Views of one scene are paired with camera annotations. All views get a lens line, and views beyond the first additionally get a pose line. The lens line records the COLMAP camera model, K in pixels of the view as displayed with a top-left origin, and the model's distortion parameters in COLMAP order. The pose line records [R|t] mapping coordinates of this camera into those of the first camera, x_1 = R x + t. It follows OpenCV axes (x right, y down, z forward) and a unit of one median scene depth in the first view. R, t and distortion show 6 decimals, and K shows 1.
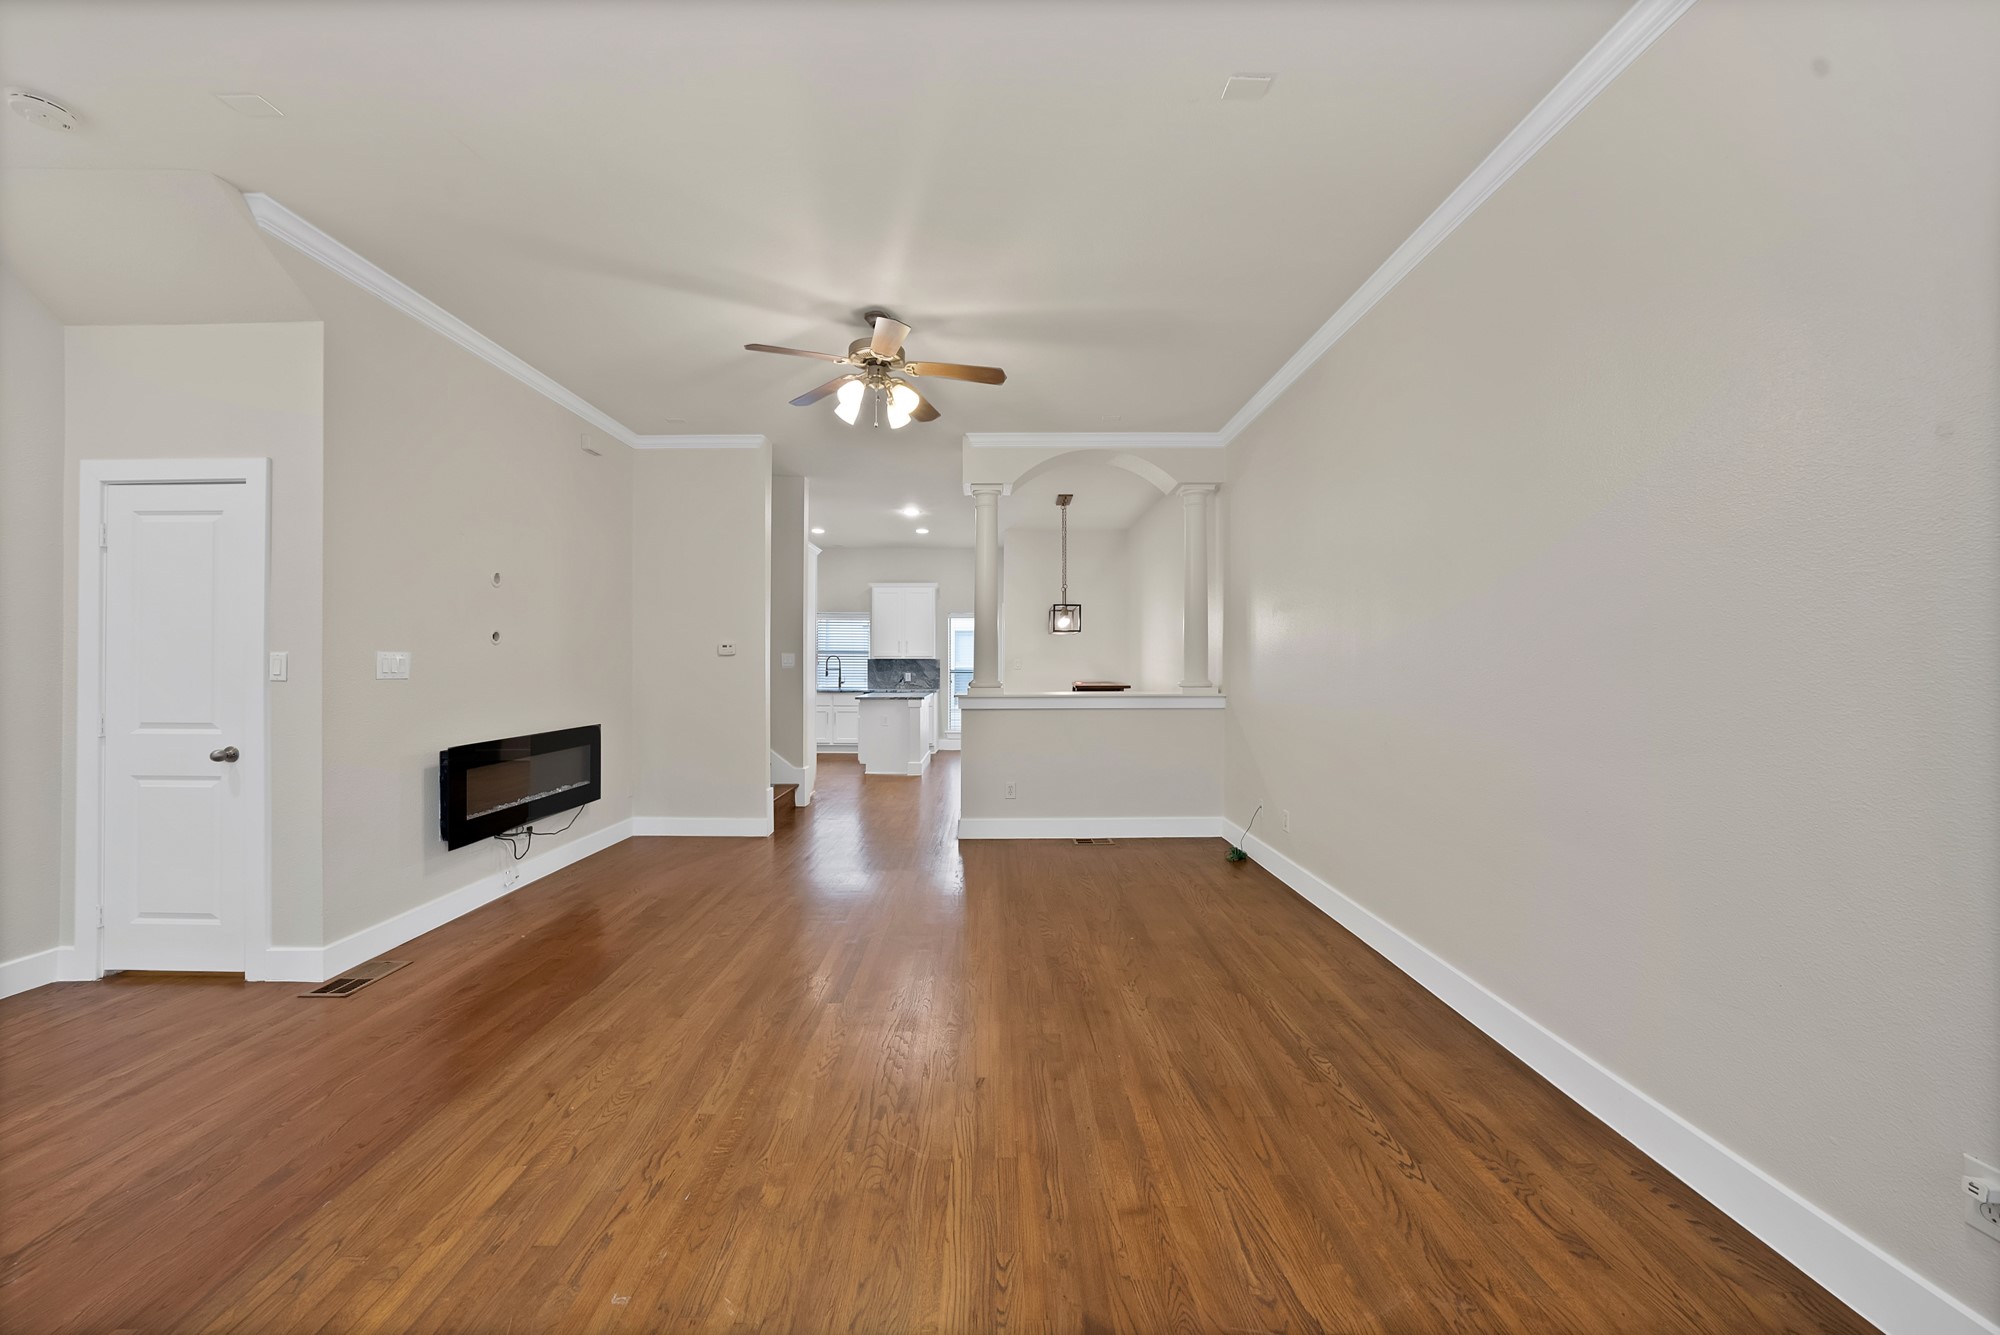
lens RADIAL K [[716.9, 0, 996.7], [0, 716.9, 660.9], [0, 0, 1]] dist [-0.030297, 0.007416]
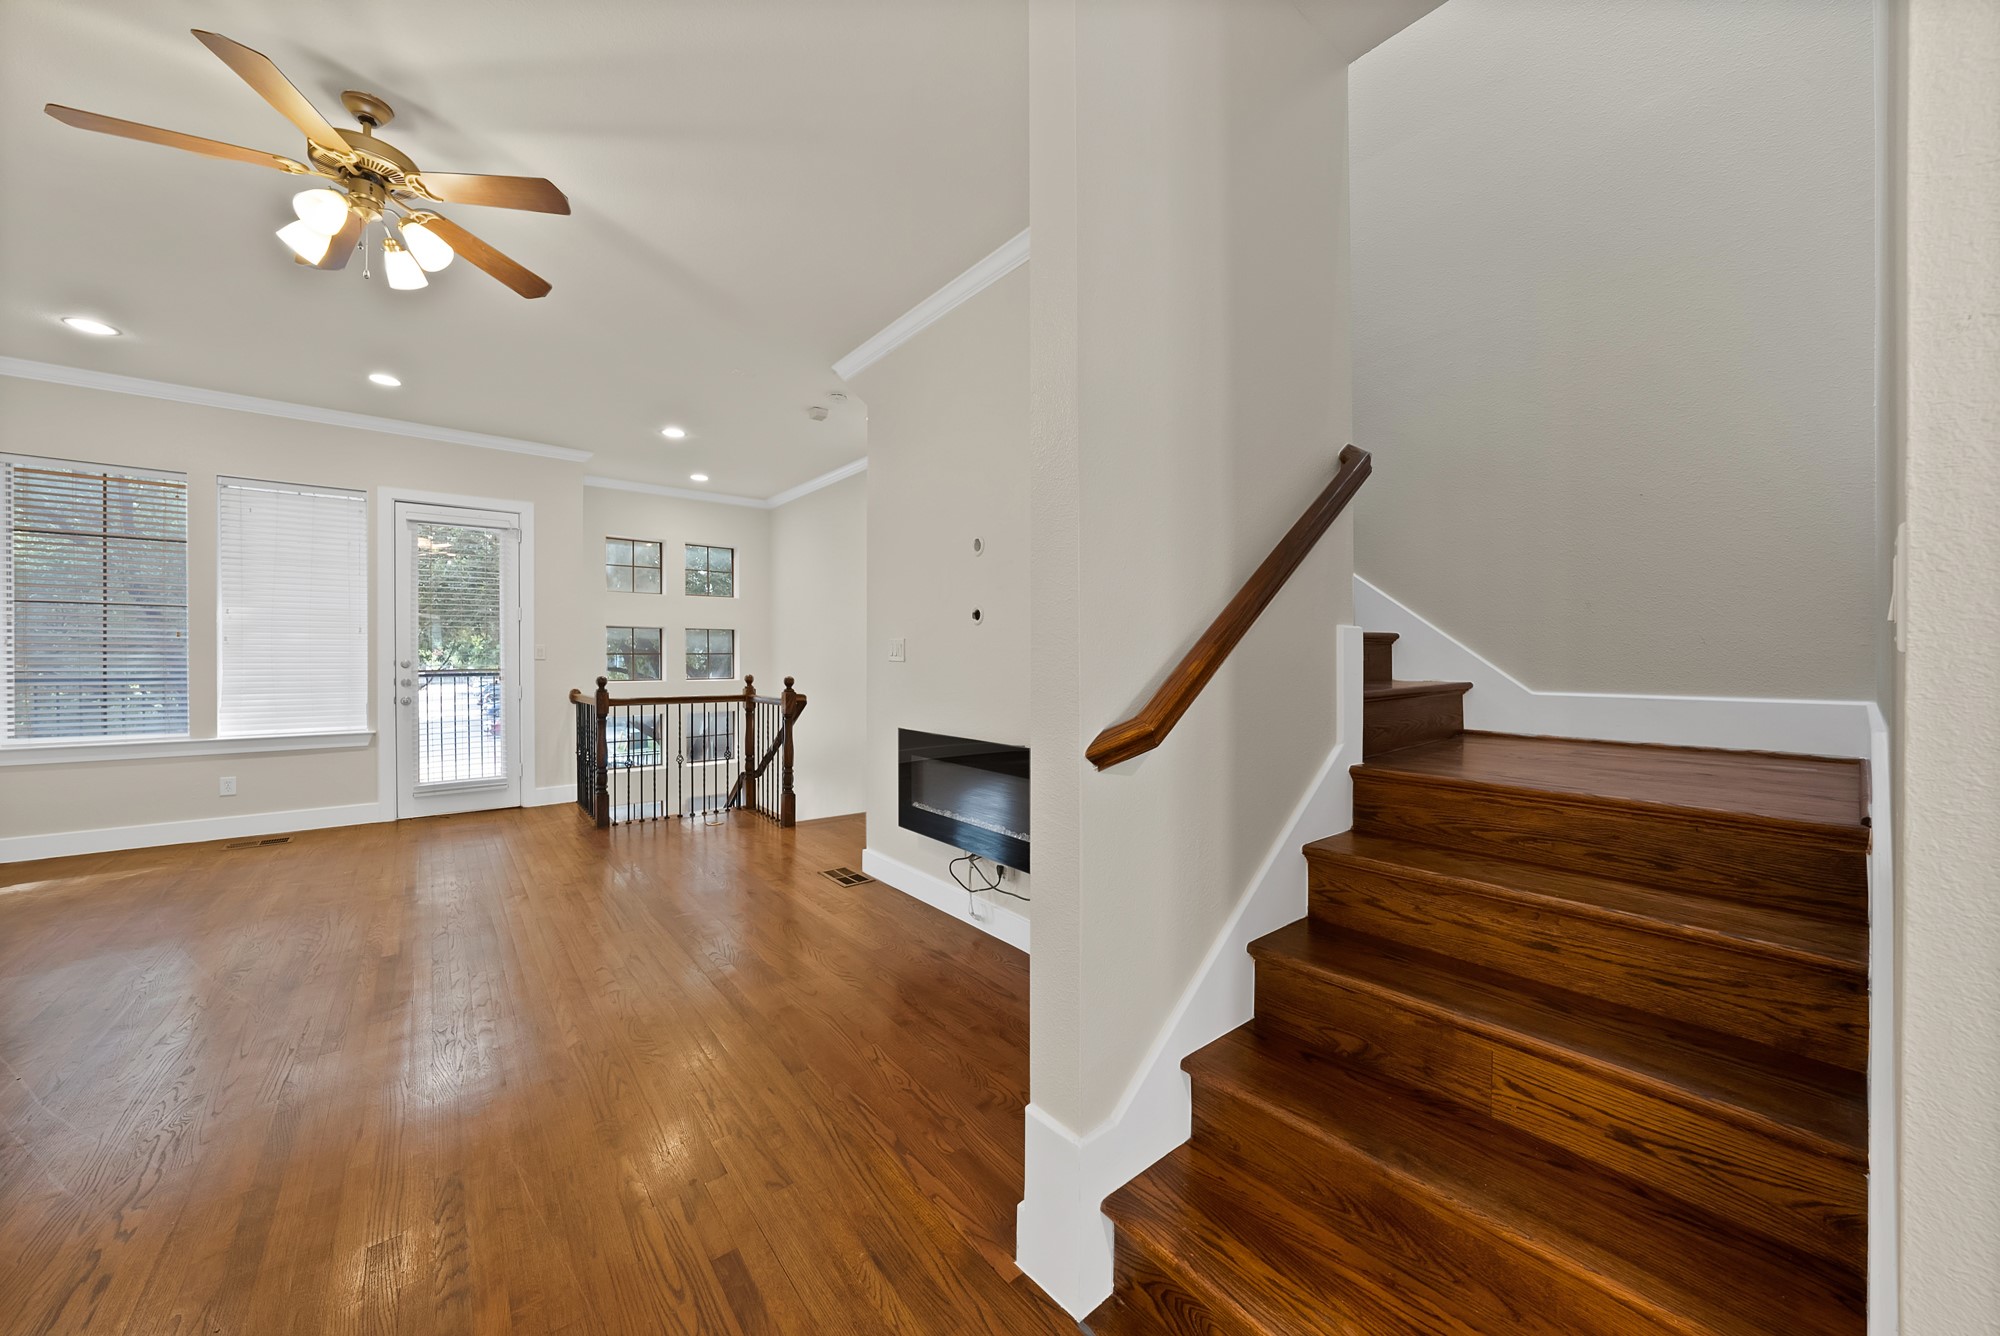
lens RADIAL K [[705.3, 0, 990.3], [0, 705.3, 656.0], [0, 0, 1]] dist [-0.025942, 0.005158]
pose [[-0.784739, -0.000078, -0.619827, -0.233828], [0.000401, 1.000000, -0.000634, 0.016183], [0.619827, -0.000746, -0.784738, 1.916148]]
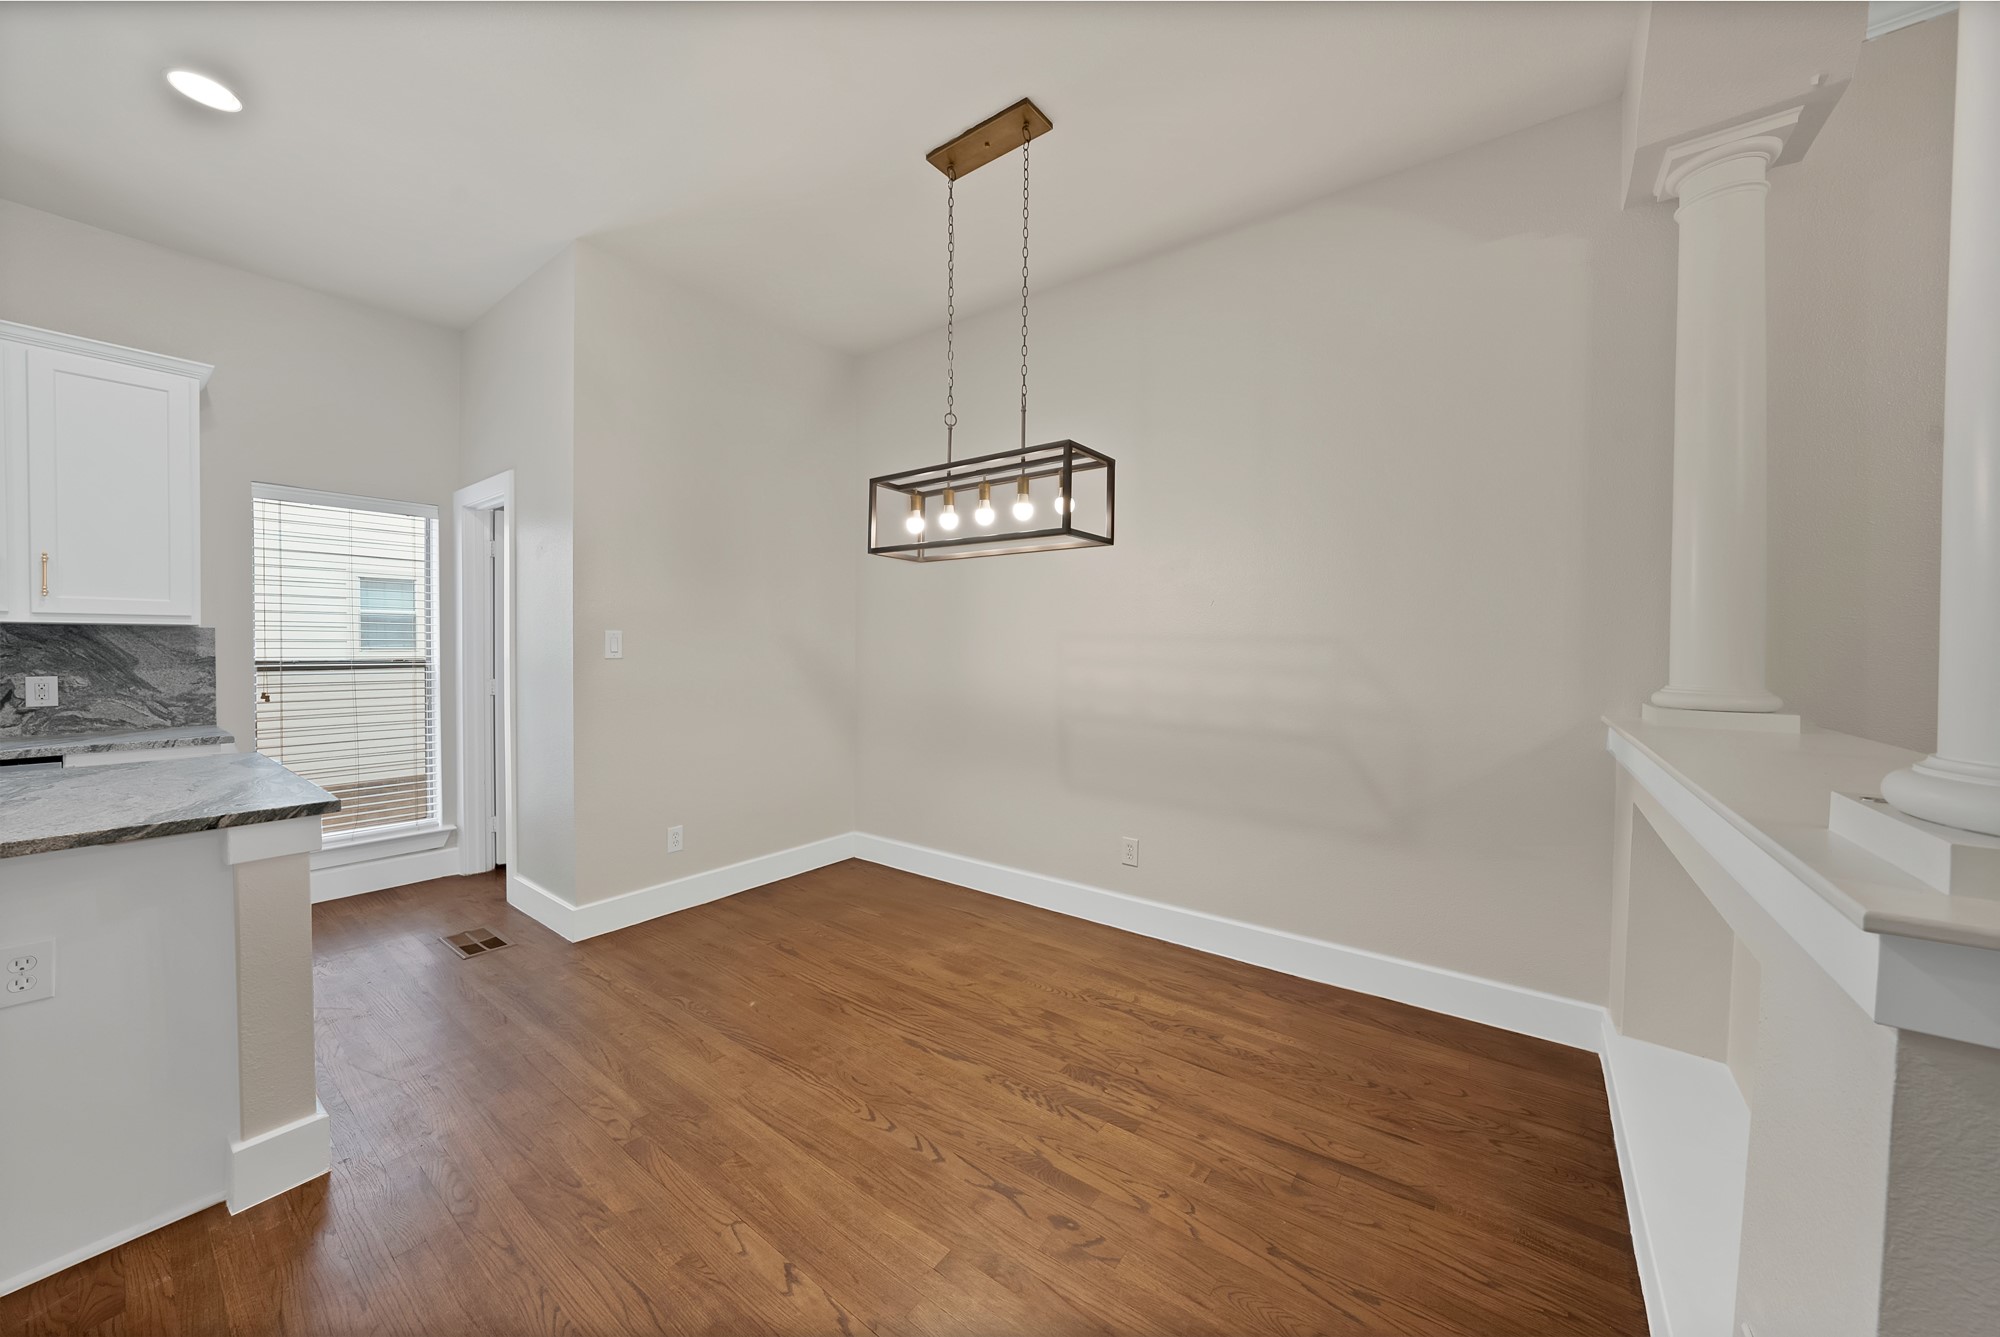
lens RADIAL K [[700.8, 0, 1001.5], [0, 700.8, 658.8], [0, 0, 1]] dist [-0.026116, 0.005953]
pose [[0.596721, -0.015392, 0.802301, -0.358993], [-0.005346, 0.999718, 0.023155, 0.007353], [-0.802431, -0.018106, 0.596470, 1.759832]]
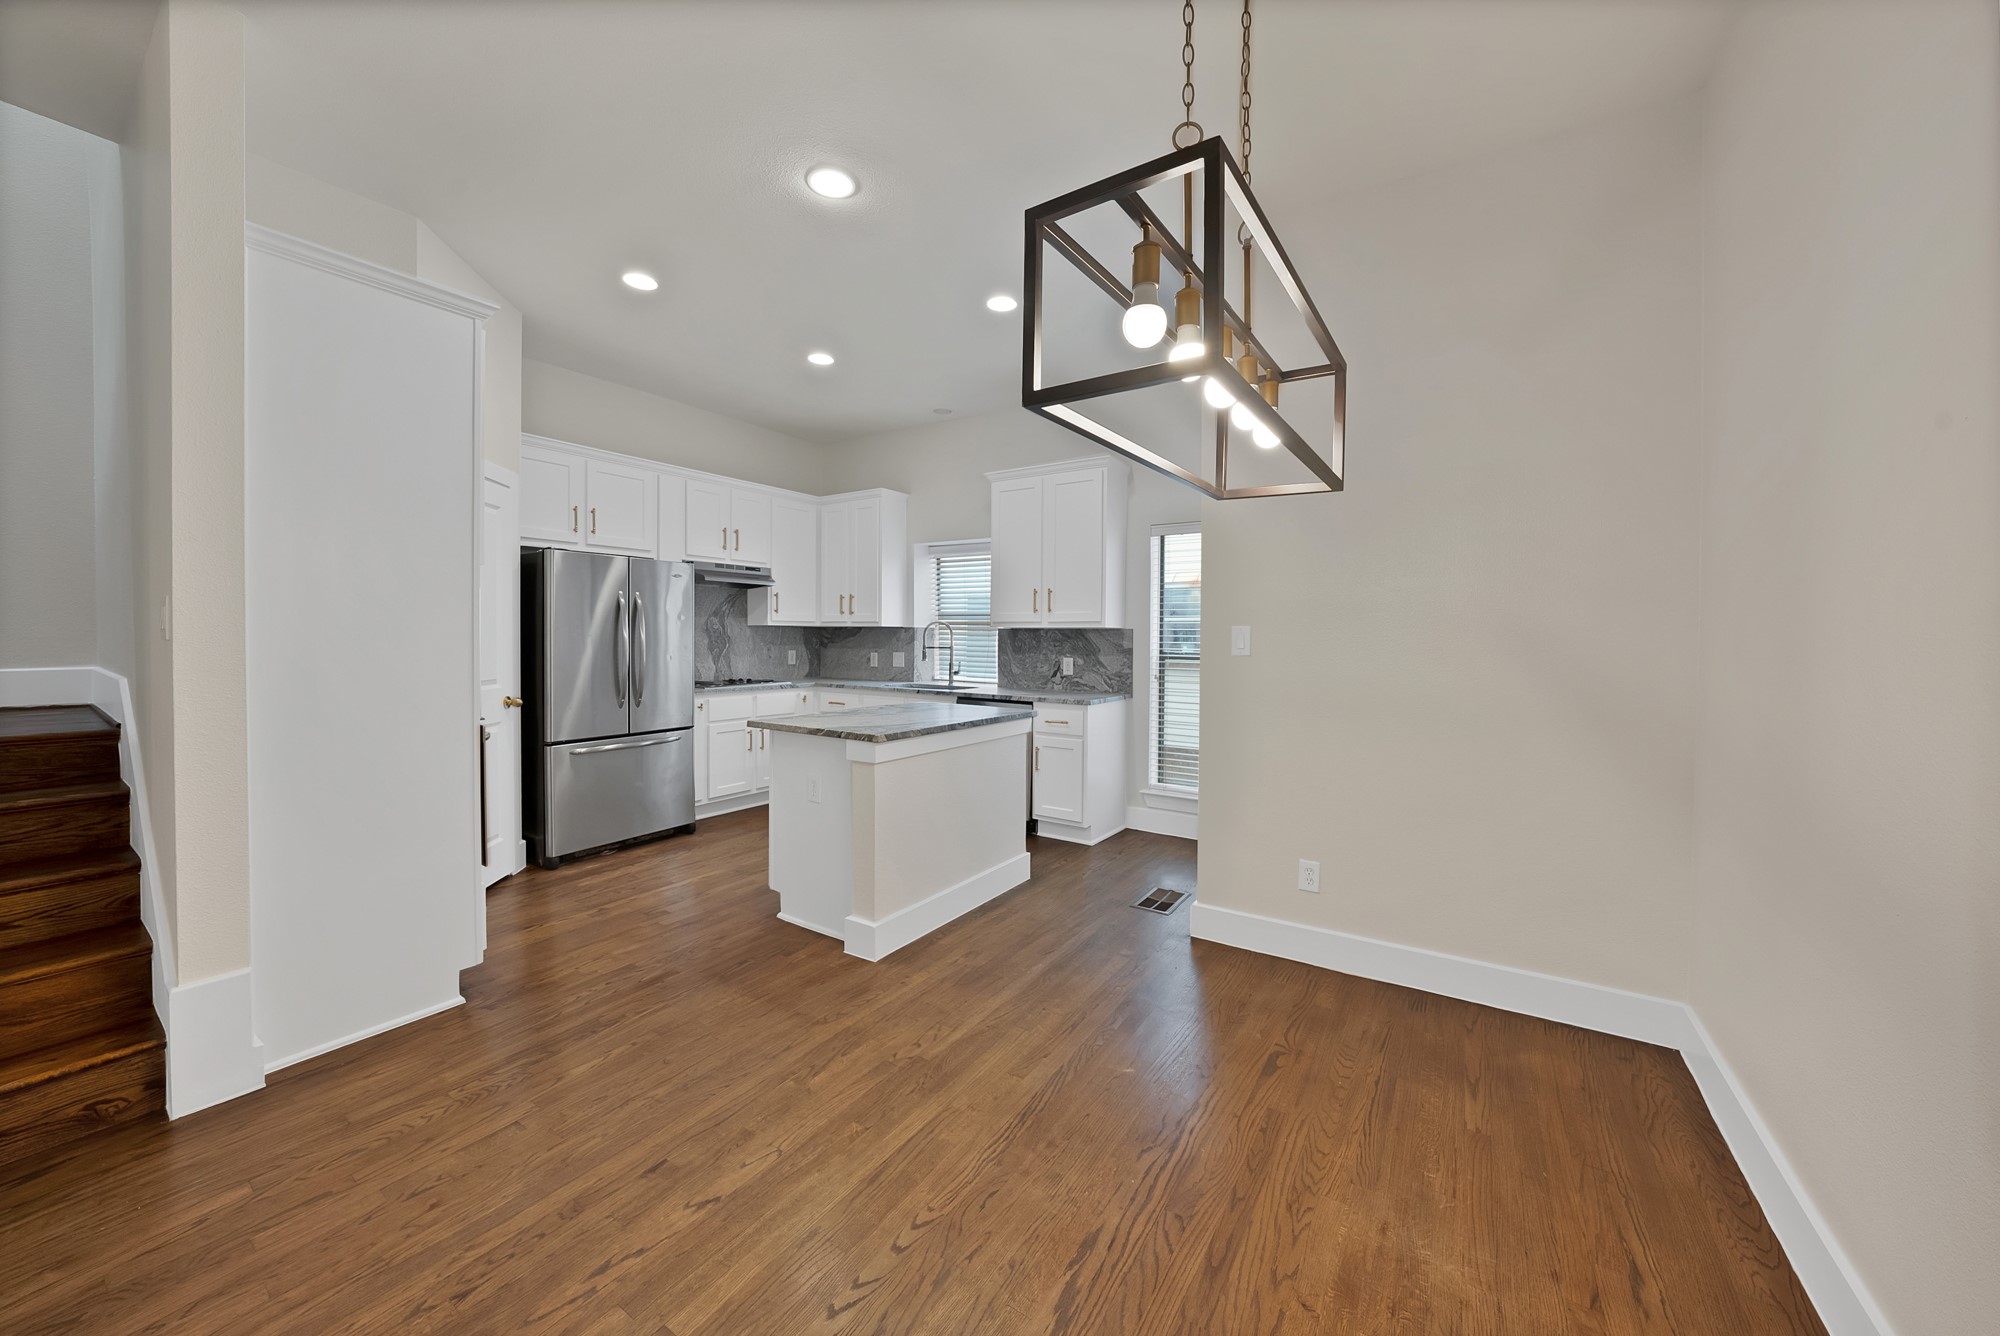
lens RADIAL K [[718.6, 0, 1000.9], [0, 718.6, 651.0], [0, 0, 1]] dist [-0.029182, 0.006065]
pose [[0.834095, 0.014617, -0.551427, 0.322089], [-0.004202, 0.999788, 0.020147, 0.009248], [0.551605, -0.014487, 0.833980, 1.824610]]
